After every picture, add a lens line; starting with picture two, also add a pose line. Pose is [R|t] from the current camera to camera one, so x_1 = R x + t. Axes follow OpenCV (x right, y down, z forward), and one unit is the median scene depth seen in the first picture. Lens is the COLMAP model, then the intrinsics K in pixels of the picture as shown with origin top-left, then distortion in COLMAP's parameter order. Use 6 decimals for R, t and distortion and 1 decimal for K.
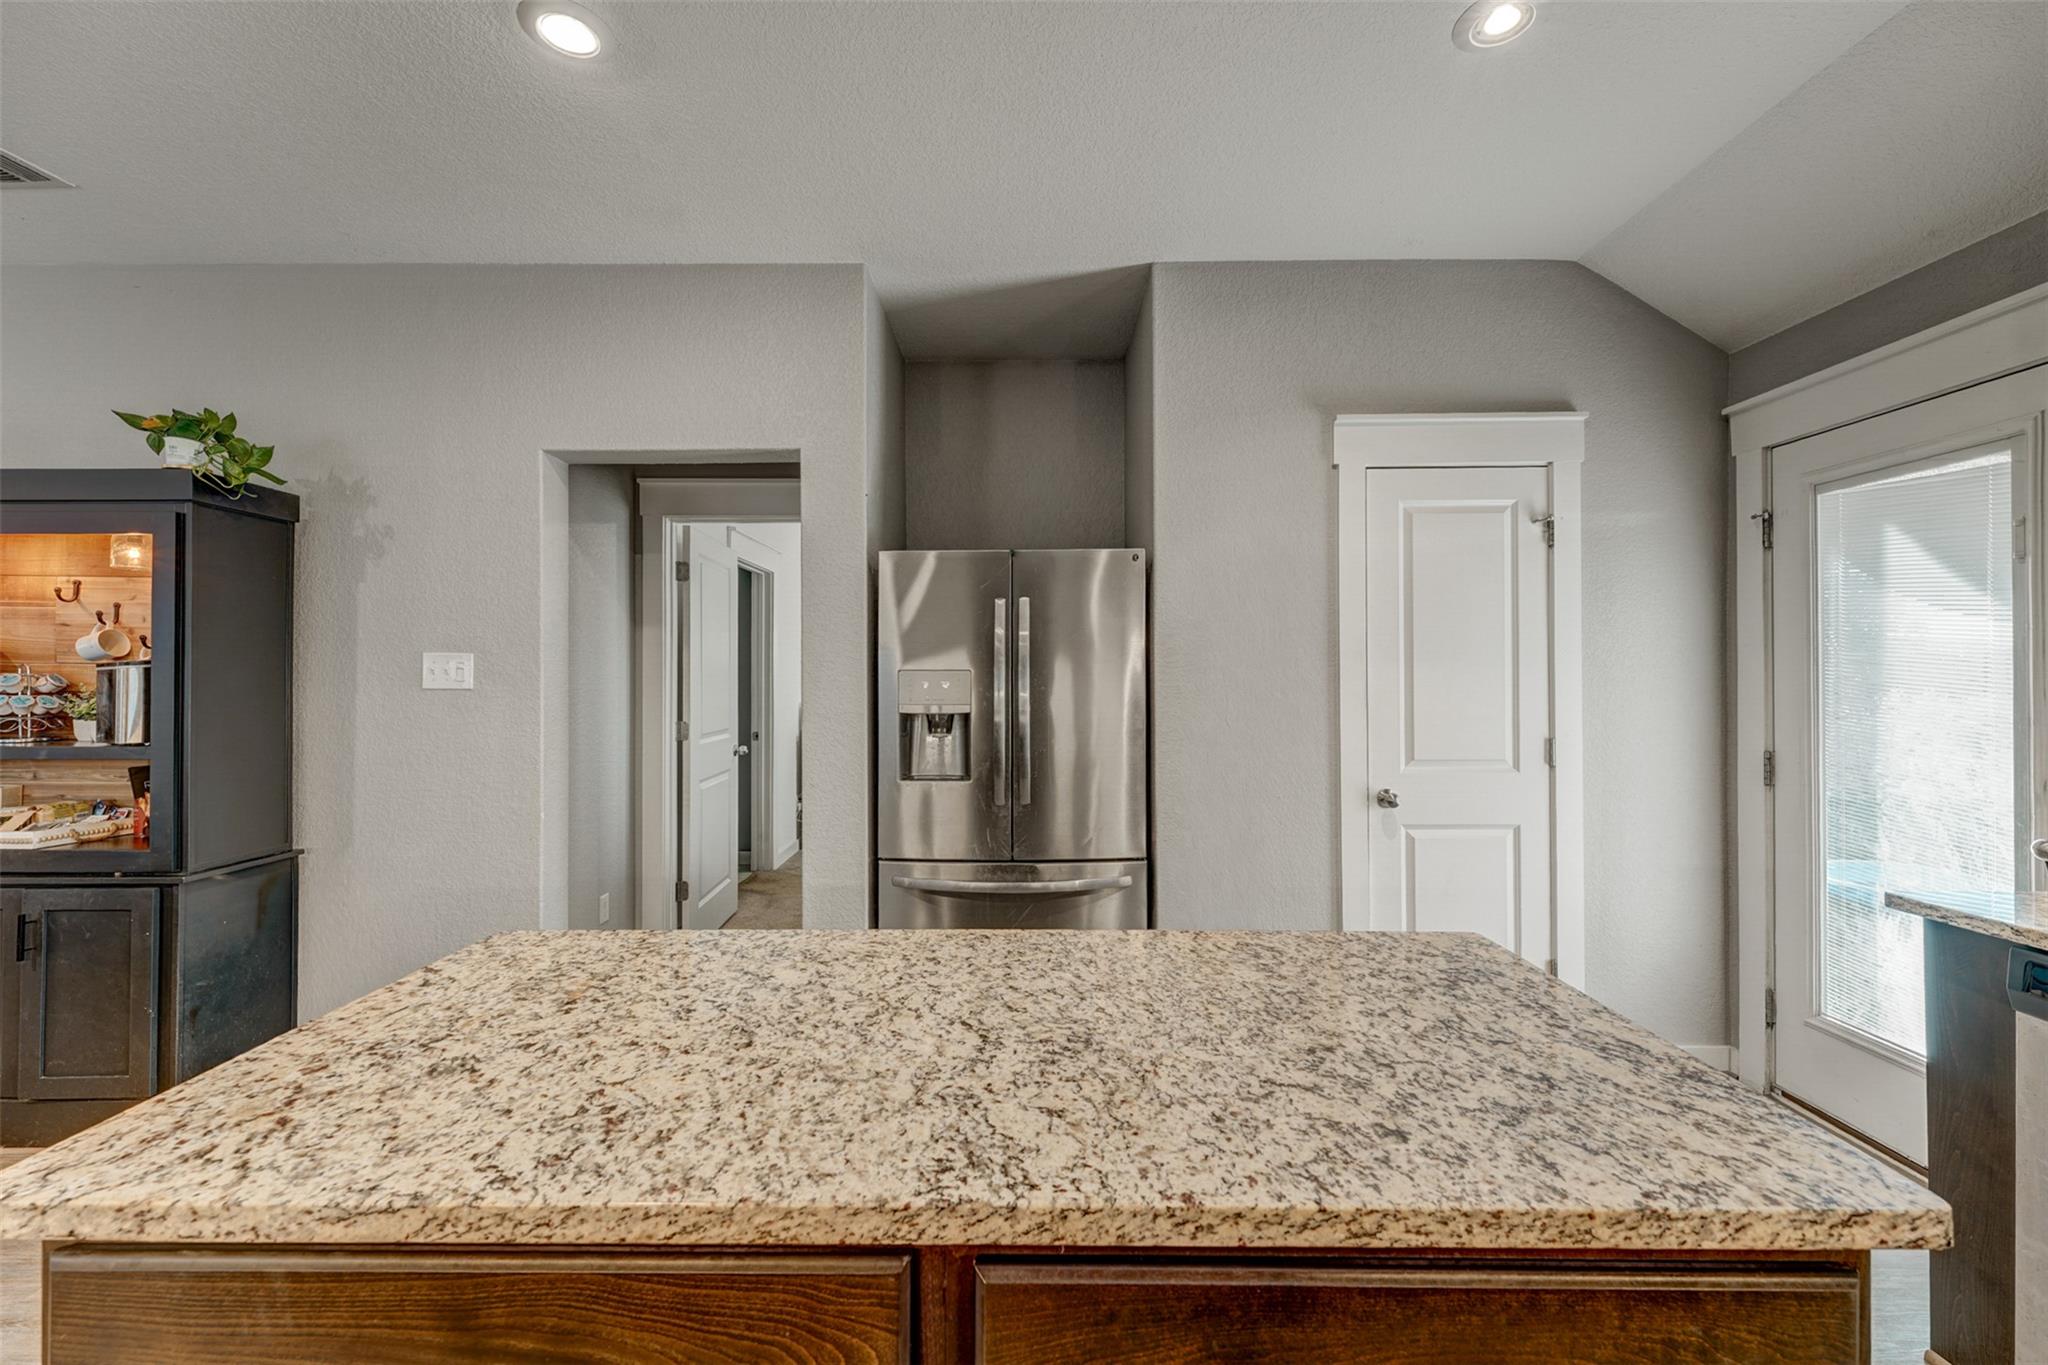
lens RADIAL K [[836.8, 0, 1026.6], [0, 836.8, 674.8], [0, 0, 1]] dist [-0.028230, 0.003703]
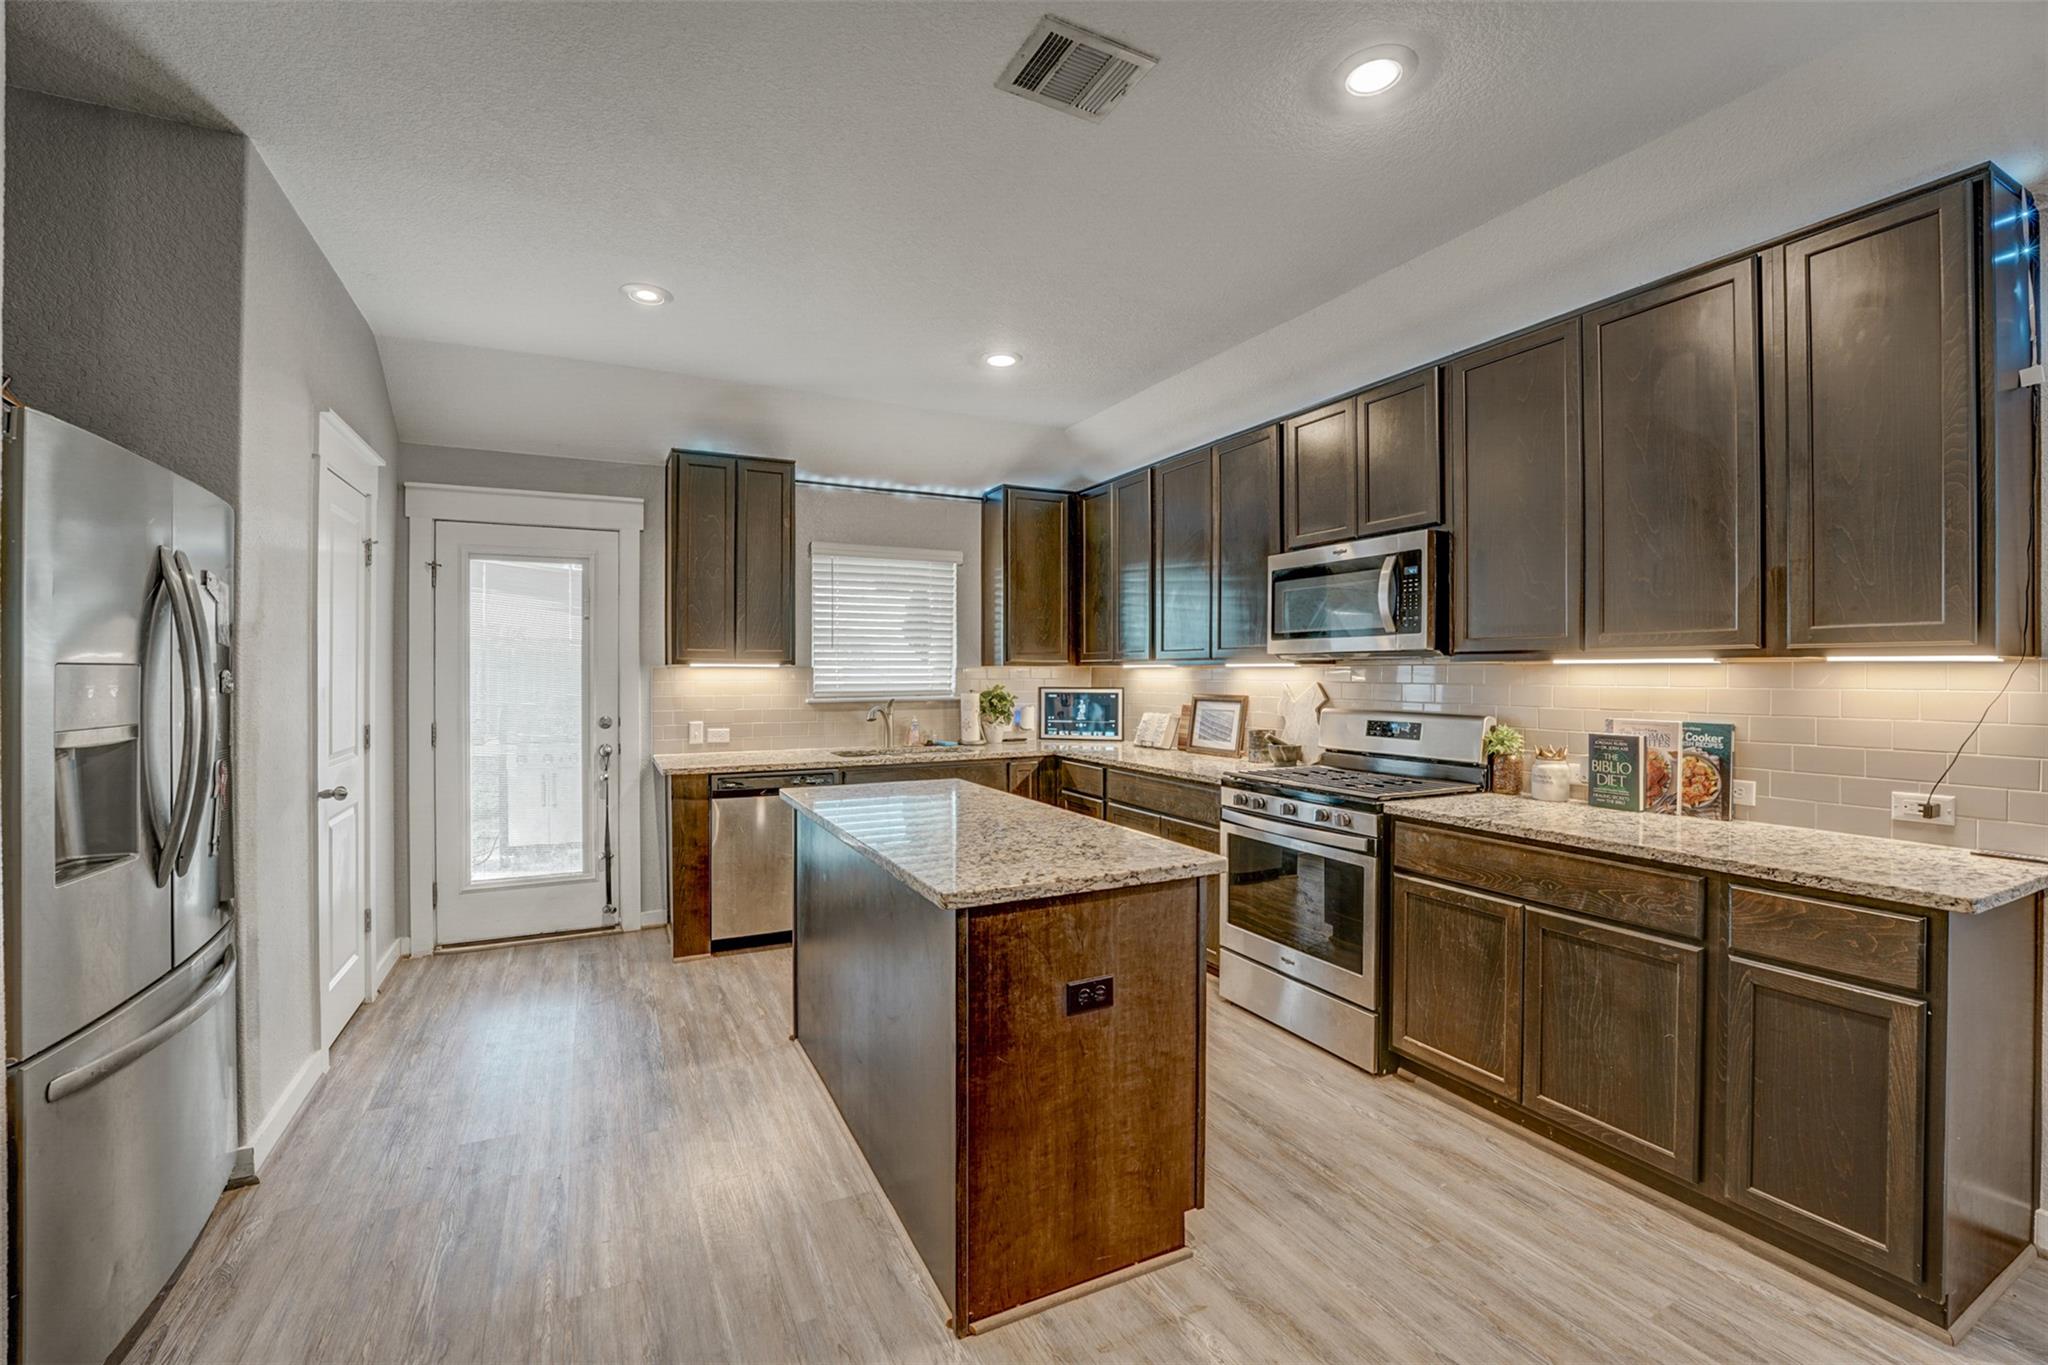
lens RADIAL K [[836.8, 0, 1007.5], [0, 836.8, 671.1], [0, 0, 1]] dist [-0.028230, 0.003703]
pose [[-0.446262, 0.004489, 0.894891, -1.802359], [-0.005211, 0.999957, -0.007615, 0.006610], [-0.894887, -0.008061, -0.446220, 1.501421]]
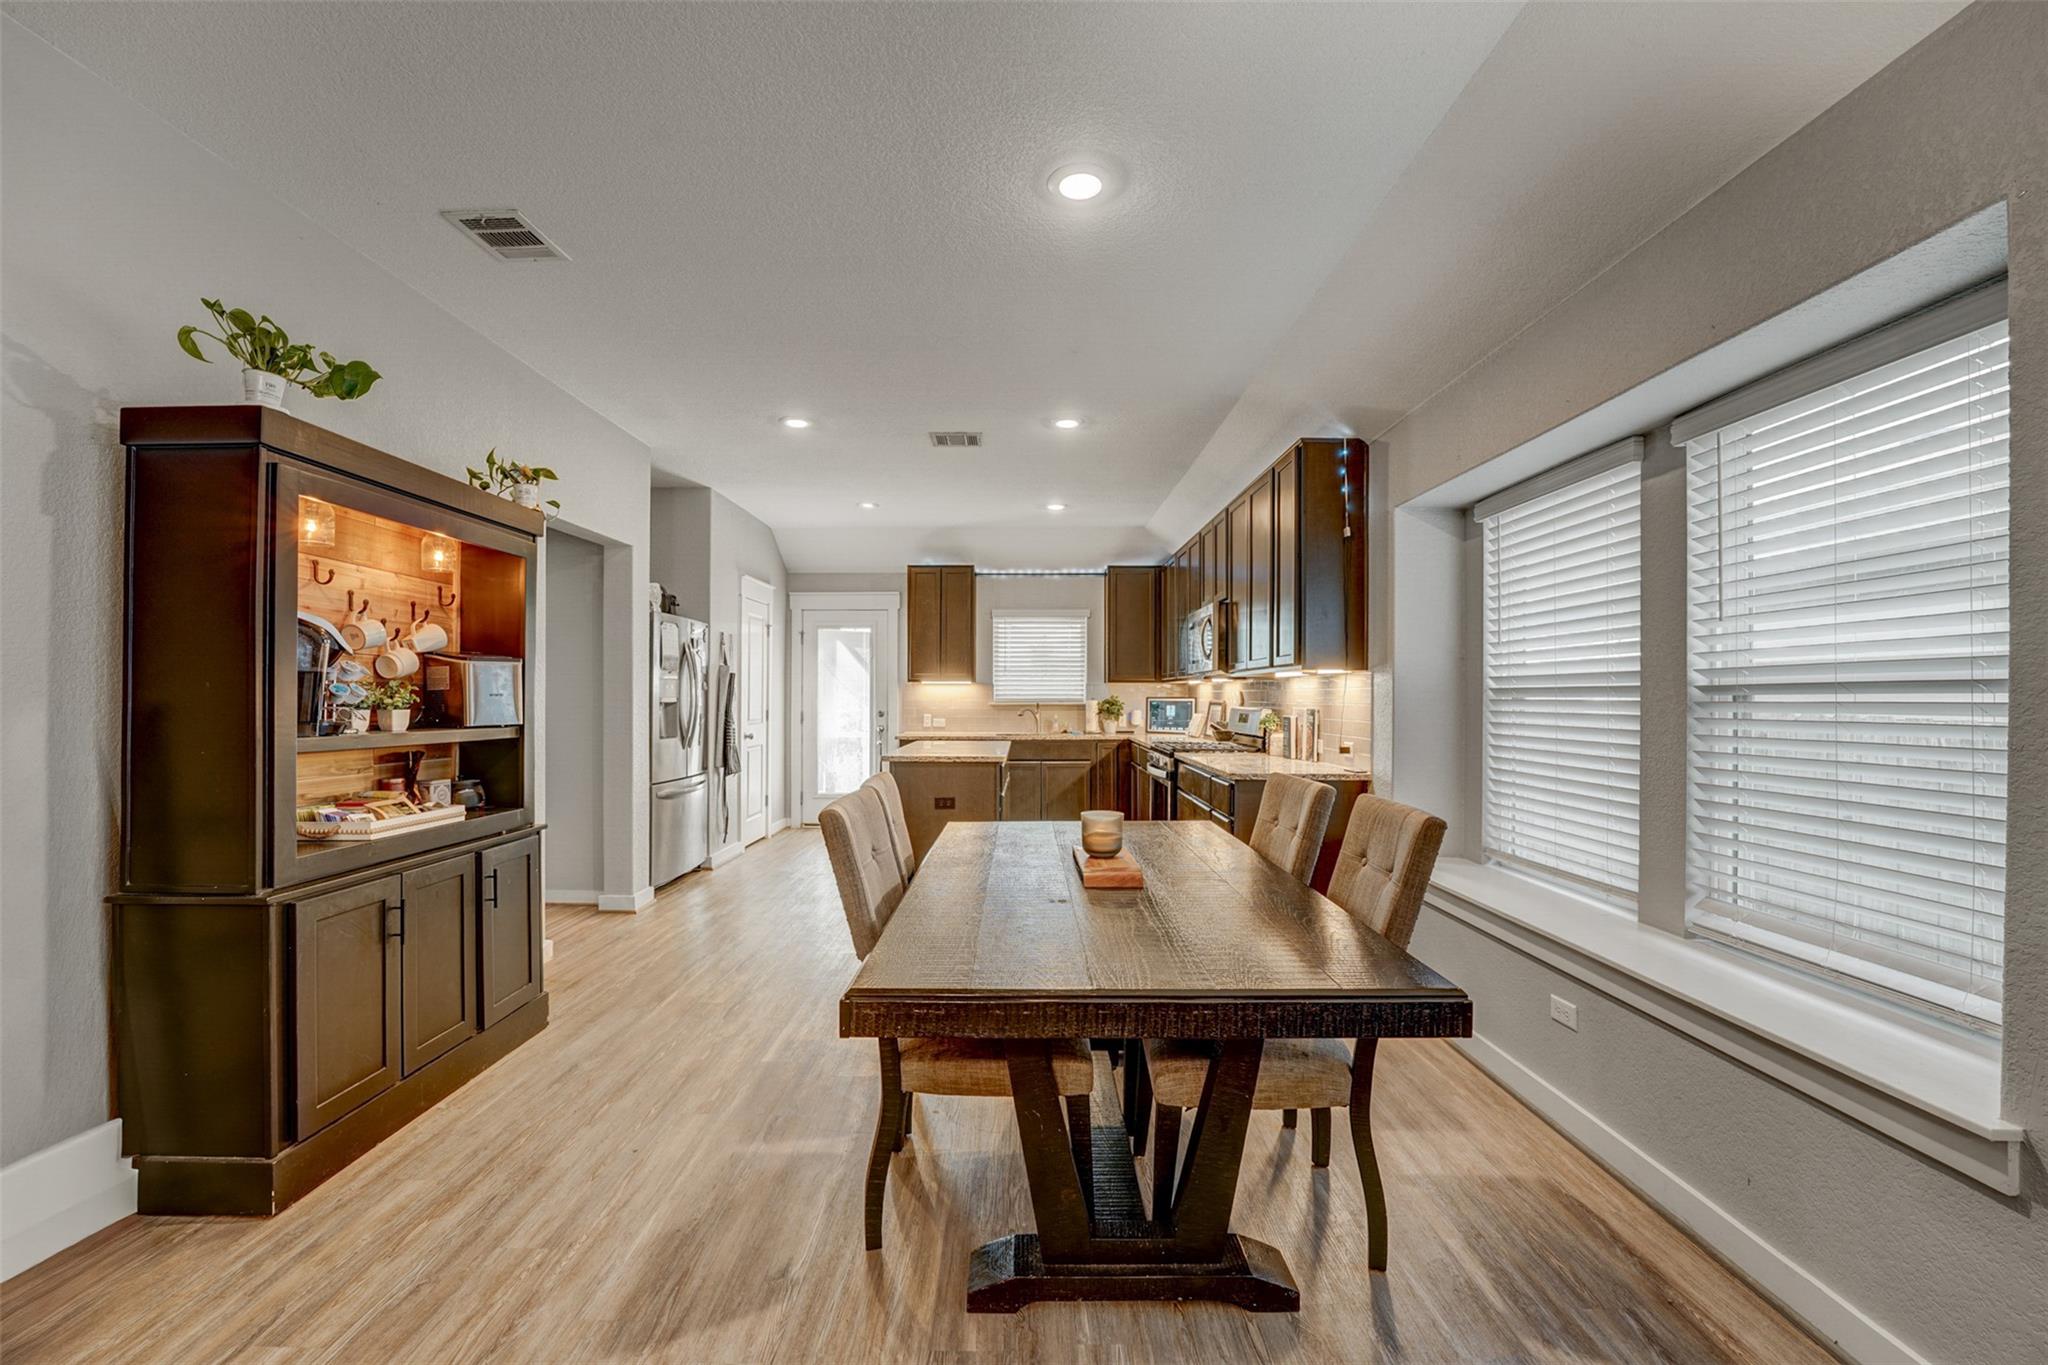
lens RADIAL K [[836.8, 0, 1032.5], [0, 836.8, 690.9], [0, 0, 1]] dist [-0.028230, 0.003703]
pose [[-0.013253, 0.009629, 0.999866, -4.264903], [-0.009813, 0.999904, -0.009759, 0.075110], [-0.999864, -0.009941, -0.013157, 0.435240]]
